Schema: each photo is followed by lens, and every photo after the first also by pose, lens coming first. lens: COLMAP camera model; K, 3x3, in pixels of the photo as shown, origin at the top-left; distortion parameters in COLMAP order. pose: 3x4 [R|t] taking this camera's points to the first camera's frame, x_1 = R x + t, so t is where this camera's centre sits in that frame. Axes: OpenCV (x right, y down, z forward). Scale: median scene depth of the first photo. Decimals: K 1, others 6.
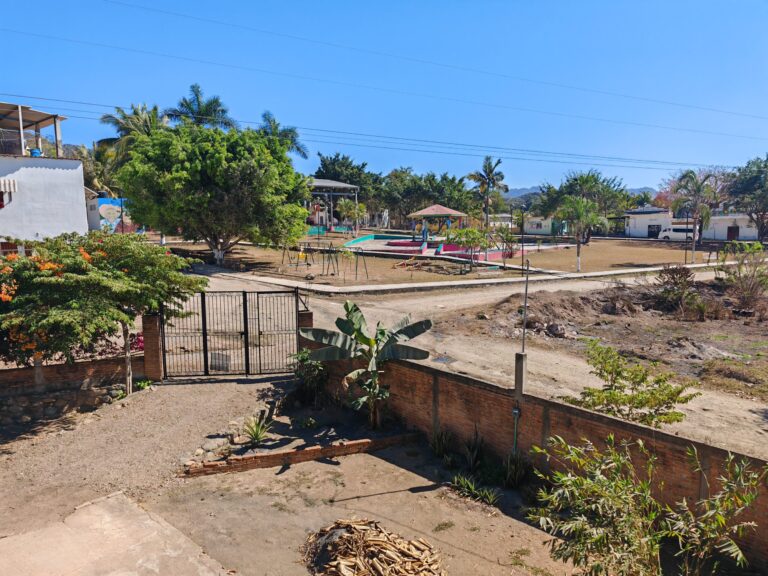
lens RADIAL K [[654.4, 0, 384.0], [0, 654.4, 288.0], [0, 0, 1]] dist [0.029186, -0.005332]
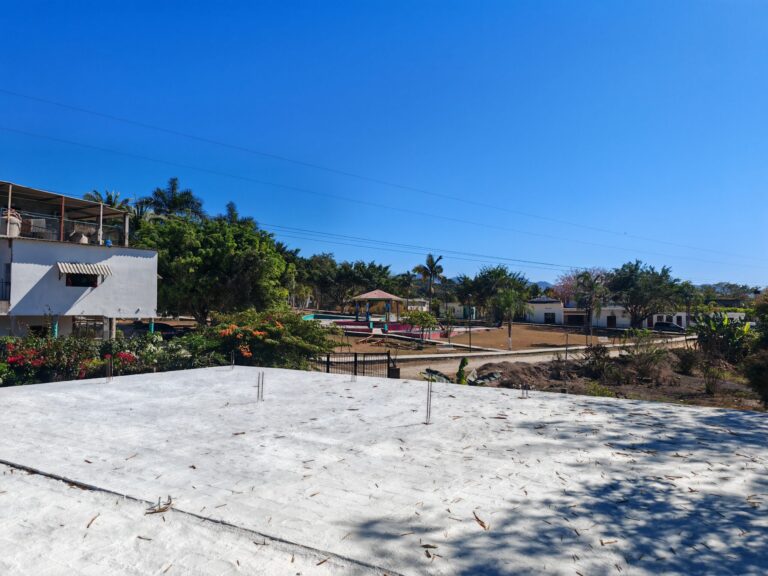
lens RADIAL K [[654.4, 0, 384.0], [0, 654.4, 288.0], [0, 0, 1]] dist [0.029186, -0.005332]
pose [[0.982945, 0.034027, 0.180724, -0.144035], [-0.011823, 0.992393, -0.122544, 0.012466], [-0.183519, 0.118317, 0.975870, -0.155771]]
